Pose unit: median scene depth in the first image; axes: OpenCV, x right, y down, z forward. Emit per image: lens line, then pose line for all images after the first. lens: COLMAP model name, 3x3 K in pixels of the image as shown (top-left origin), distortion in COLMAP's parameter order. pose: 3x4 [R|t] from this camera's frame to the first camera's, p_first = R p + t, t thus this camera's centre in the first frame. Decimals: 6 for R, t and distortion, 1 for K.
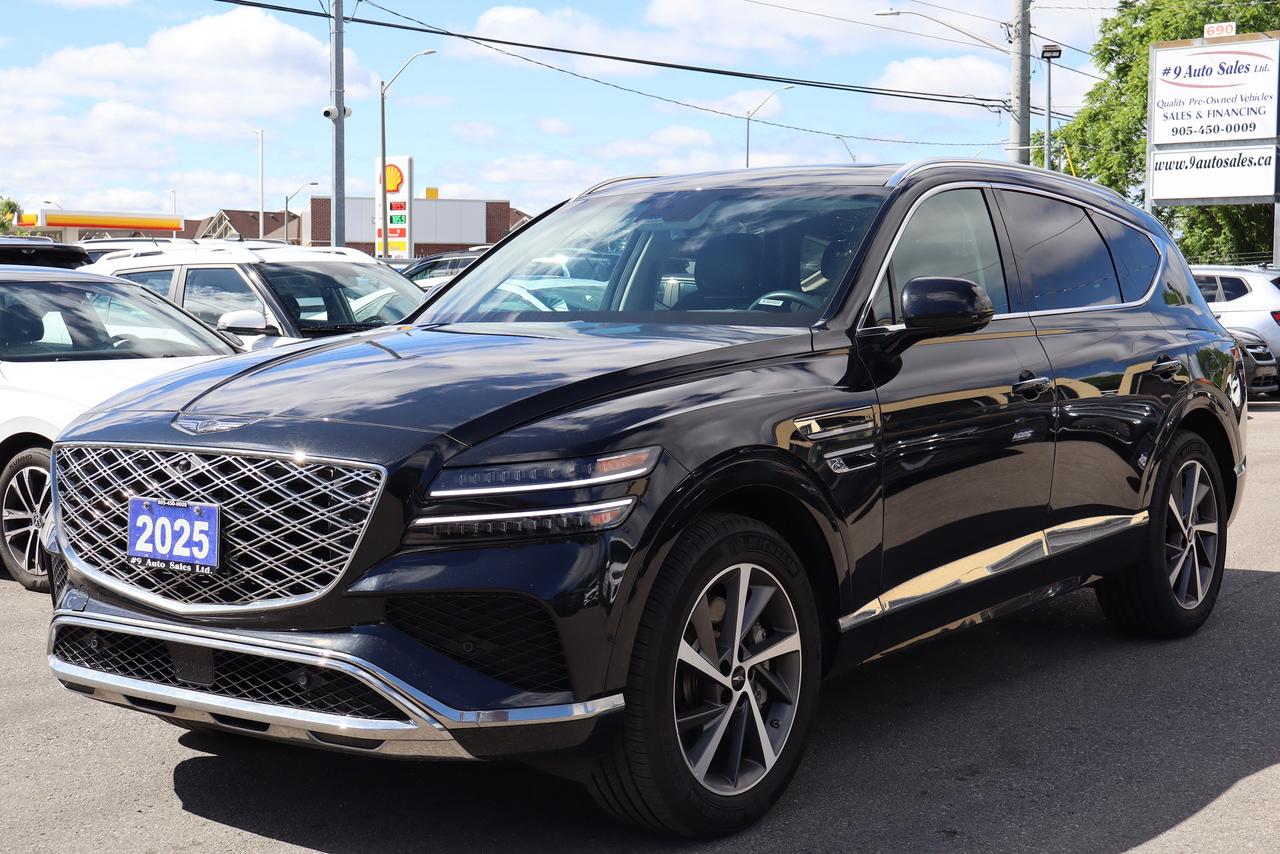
lens RADIAL K [[1862.9, 0, 640.0], [0, 1862.9, 427.0], [0, 0, 1]] dist [-0.012507, -0.056168]
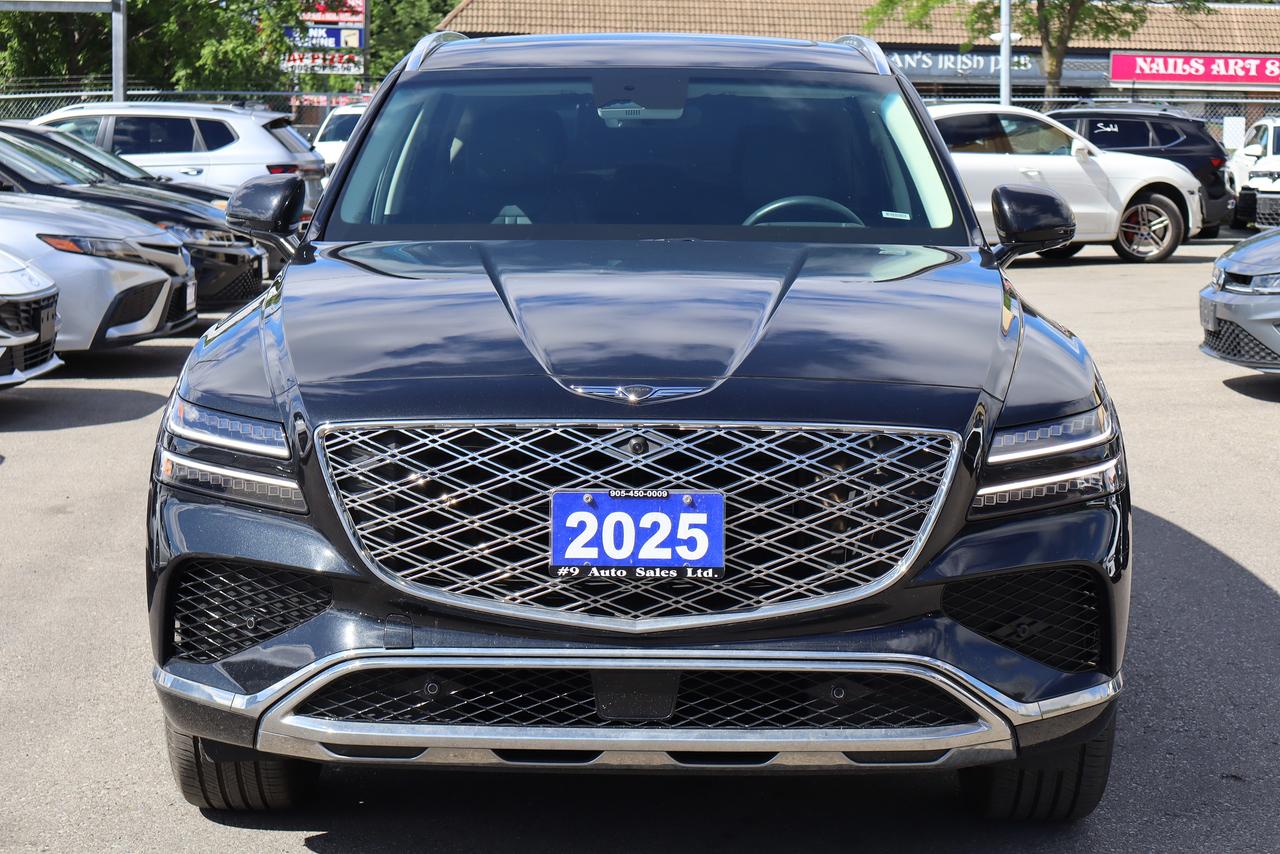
lens RADIAL K [[2687.7, 0, 640.0], [0, 2687.7, 427.0], [0, 0, 1]] dist [-0.049909, 0.166484]
pose [[0.806663, -0.054481, 0.588495, -0.922094], [0.028166, 0.998155, 0.053798, -0.048510], [-0.590340, -0.026821, 0.806709, 0.082521]]
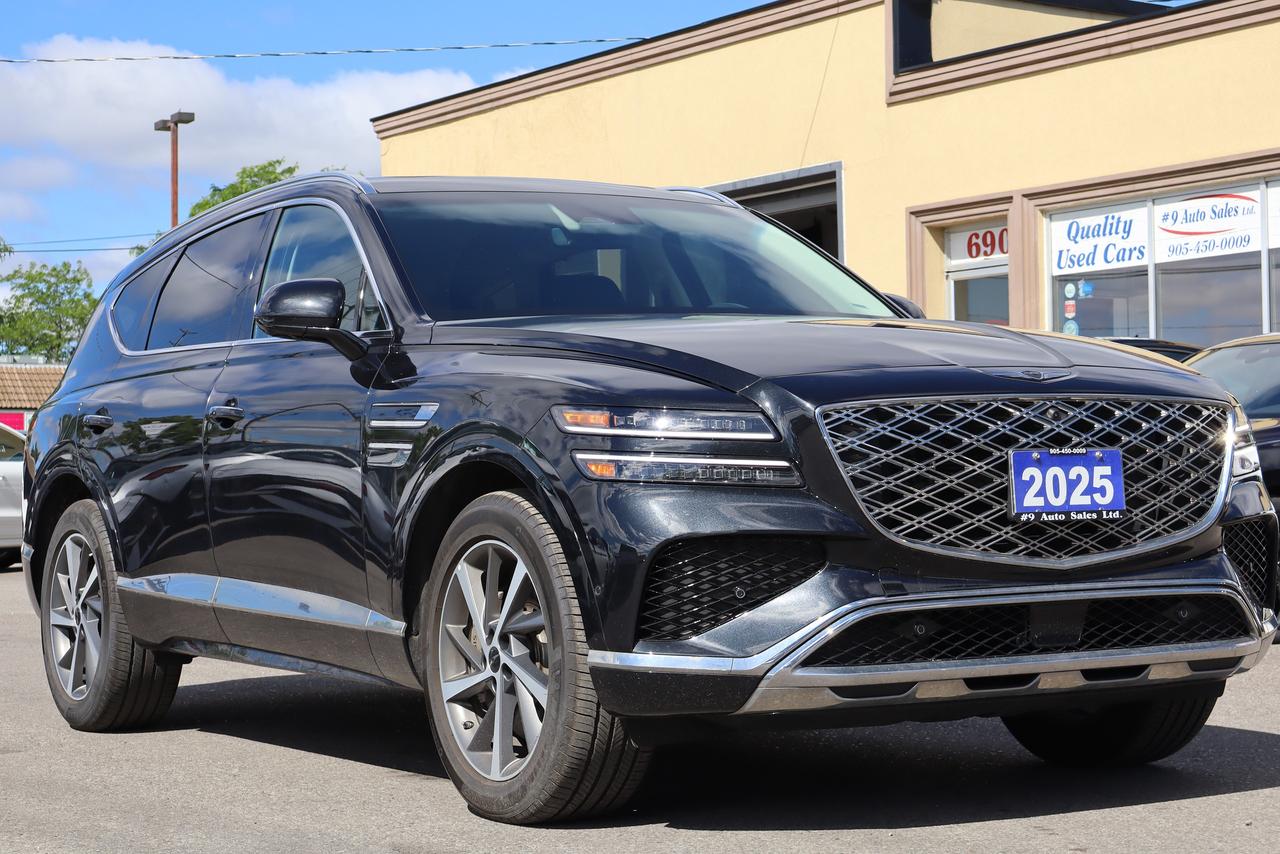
lens RADIAL K [[2687.7, 0, 640.0], [0, 2687.7, 427.0], [0, 0, 1]] dist [-0.049909, 0.166484]
pose [[0.368963, 0.024575, 0.929119, -1.622861], [0.091266, 0.993861, -0.062530, 0.095335], [-0.924952, 0.107868, 0.364455, 0.700632]]
